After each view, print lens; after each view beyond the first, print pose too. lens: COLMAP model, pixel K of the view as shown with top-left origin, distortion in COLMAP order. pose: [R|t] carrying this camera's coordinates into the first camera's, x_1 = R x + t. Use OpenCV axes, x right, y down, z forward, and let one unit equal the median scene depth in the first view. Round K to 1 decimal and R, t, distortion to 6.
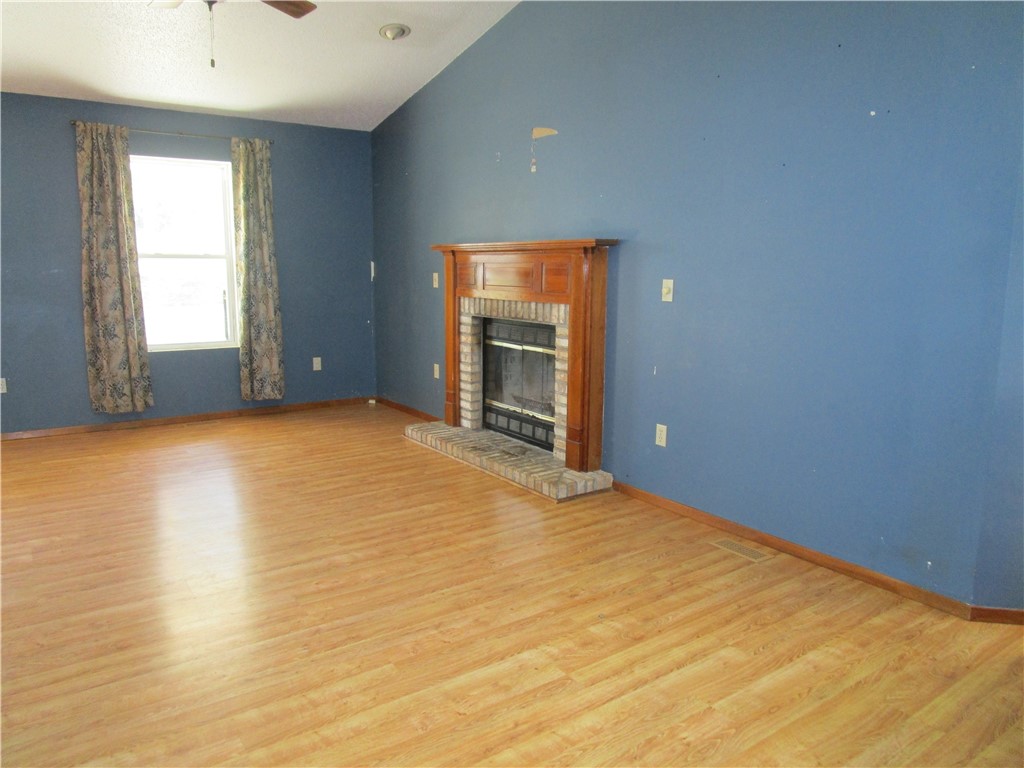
lens RADIAL K [[724.9, 0, 512.0], [0, 724.9, 384.0], [0, 0, 1]] dist [-0.010902, -0.007757]
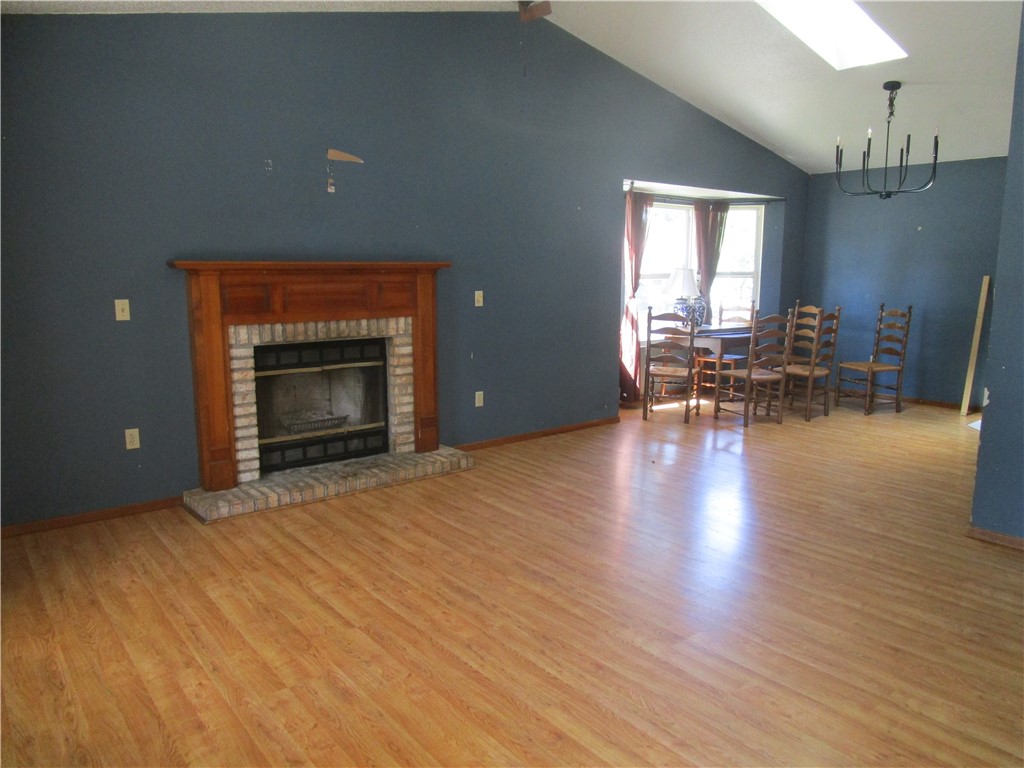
lens RADIAL K [[724.9, 0, 512.0], [0, 724.9, 384.0], [0, 0, 1]] dist [-0.010902, -0.007757]
pose [[-0.071866, -0.167527, 0.983245, -1.053857], [0.157157, 0.971578, 0.177026, -0.176706], [-0.984955, 0.167246, -0.043496, 0.863141]]
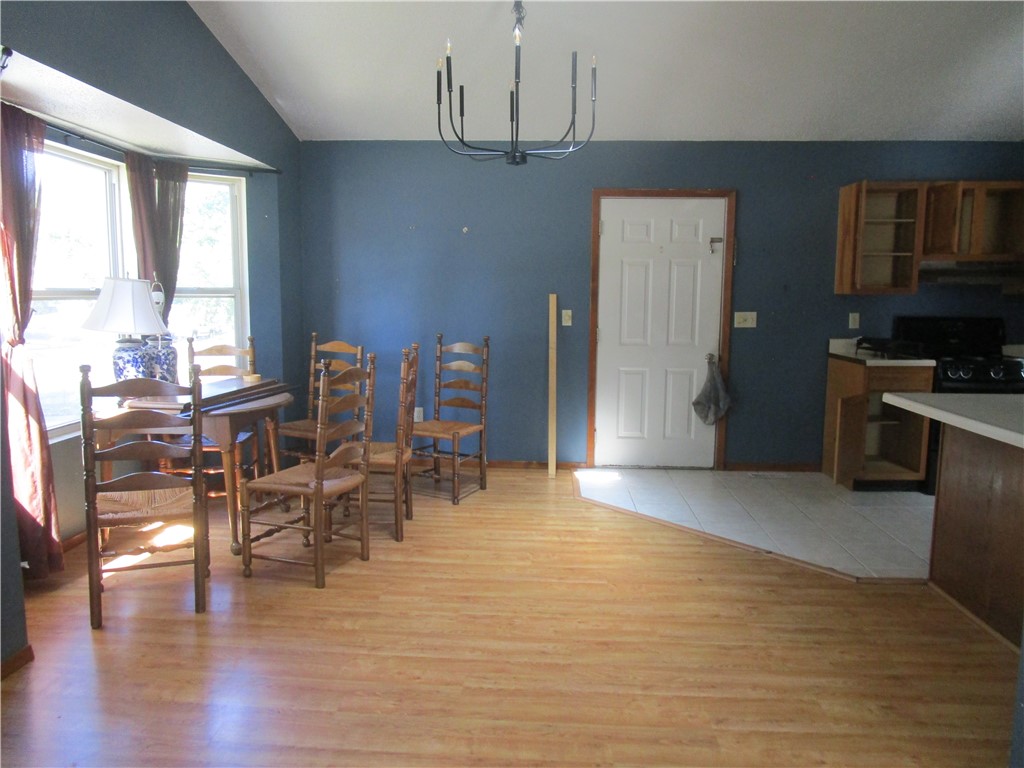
lens RADIAL K [[724.9, 0, 512.0], [0, 724.9, 384.0], [0, 0, 1]] dist [-0.010902, -0.007757]
pose [[-0.786870, -0.092633, 0.610127, -0.321561], [0.082688, 0.963929, 0.252991, -0.138019], [-0.611554, 0.249521, -0.750827, 0.748345]]
